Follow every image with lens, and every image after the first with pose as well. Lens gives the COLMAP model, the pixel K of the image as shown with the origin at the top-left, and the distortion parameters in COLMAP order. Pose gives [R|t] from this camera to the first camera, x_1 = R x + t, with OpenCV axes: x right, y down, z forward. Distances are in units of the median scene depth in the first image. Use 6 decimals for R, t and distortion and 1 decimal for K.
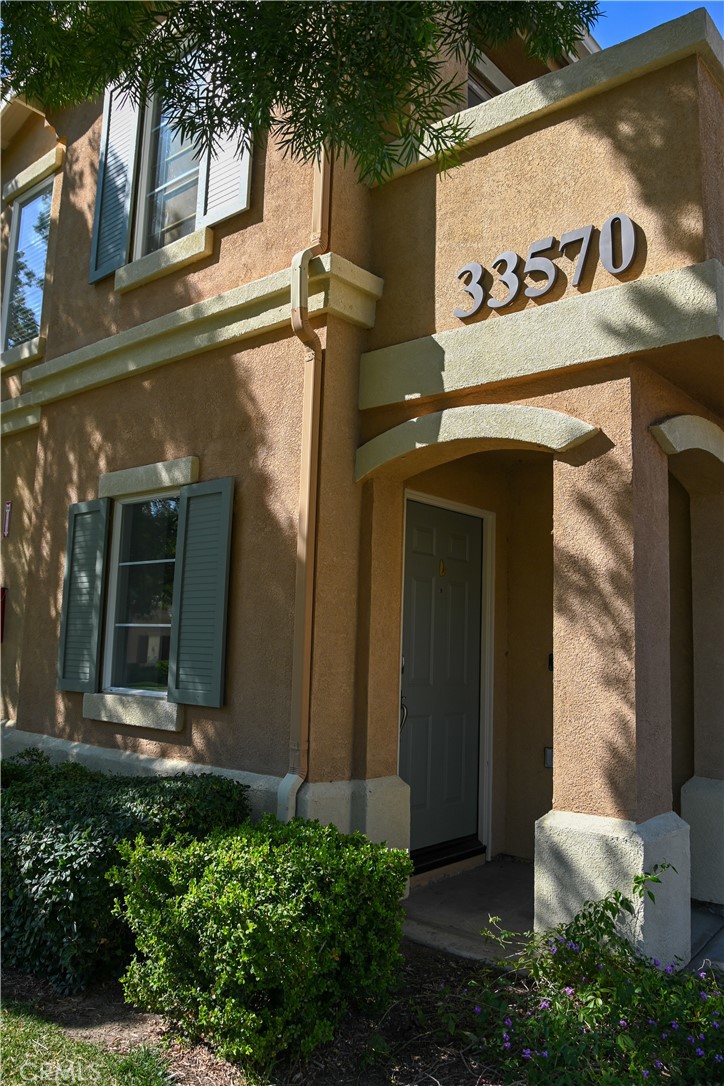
lens RADIAL K [[836.4, 0, 363.4], [0, 836.4, 523.4], [0, 0, 1]] dist [-0.053409, 0.000127]
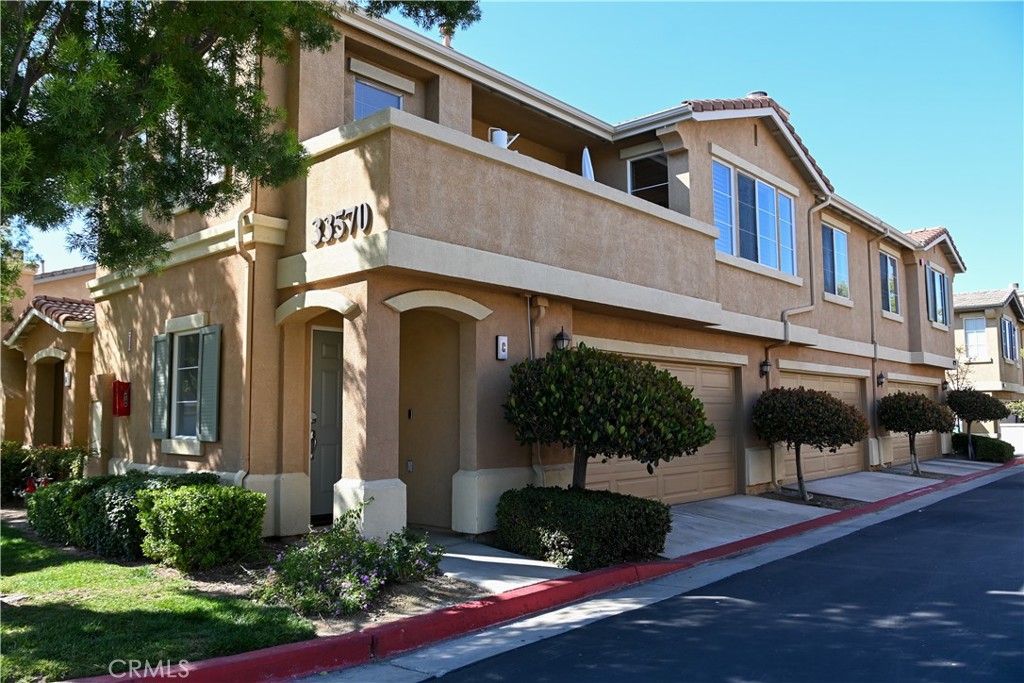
lens RADIAL K [[788.7, 0, 512.0], [0, 788.7, 341.5], [0, 0, 1]] dist [-0.053409, 0.000127]
pose [[0.998626, -0.039745, -0.034144, 0.654318], [0.041419, 0.997900, 0.049791, -0.088719], [0.032094, -0.051137, 0.998176, -0.895703]]
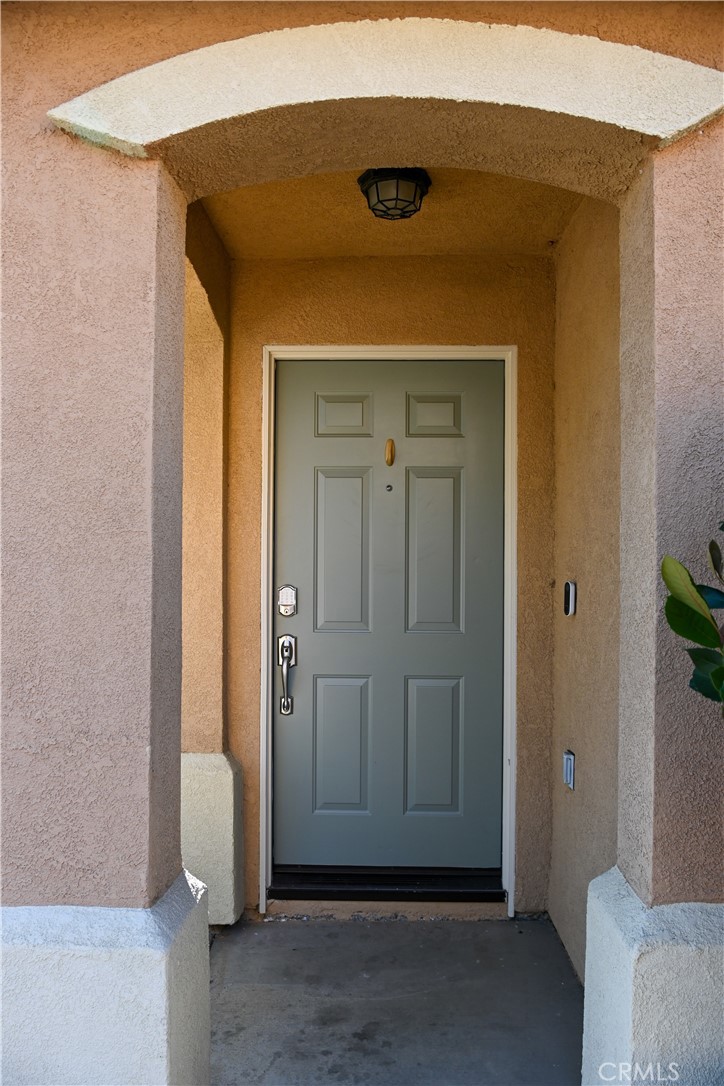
lens RADIAL K [[805.6, 0, 362.0], [0, 805.6, 543.0], [0, 0, 1]] dist [-0.059257, -0.001036]
pose [[0.616360, -0.050431, -0.785848, 0.709799], [0.130631, 0.990668, 0.038883, 0.119797], [0.776554, -0.126622, 0.617196, 0.741724]]
